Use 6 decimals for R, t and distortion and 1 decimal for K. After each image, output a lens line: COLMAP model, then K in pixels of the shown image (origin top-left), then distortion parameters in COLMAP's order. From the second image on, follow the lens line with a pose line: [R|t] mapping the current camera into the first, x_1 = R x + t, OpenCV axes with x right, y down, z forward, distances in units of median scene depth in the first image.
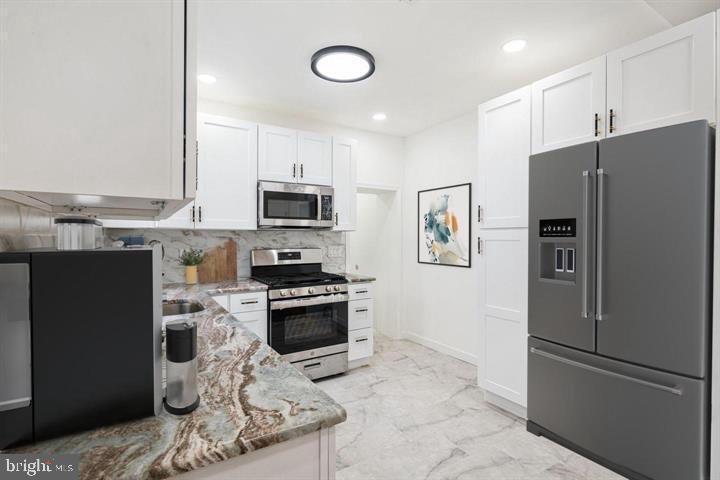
lens RADIAL K [[355.1, 0, 362.6], [0, 355.1, 237.1], [0, 0, 1]] dist [0.005705, -0.002883]
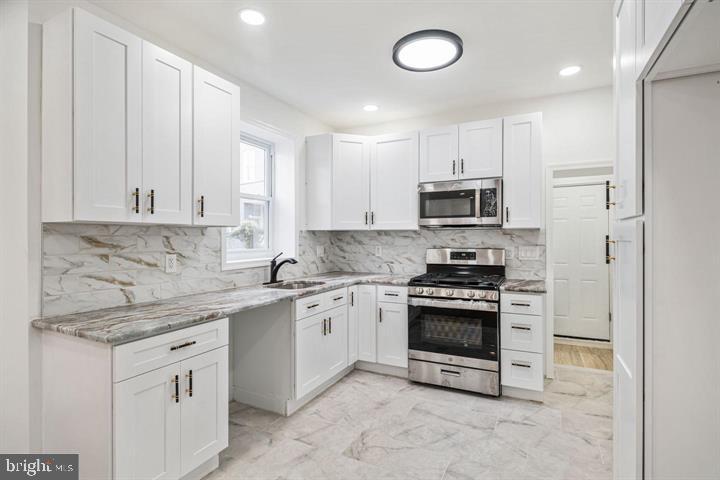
lens RADIAL K [[355.1, 0, 361.5], [0, 355.1, 234.8], [0, 0, 1]] dist [0.005705, -0.002883]
pose [[0.512245, -0.007172, -0.858809, 0.503407], [0.003684, 0.999974, -0.006153, 0.001346], [0.858831, -0.000012, 0.512259, 0.286262]]
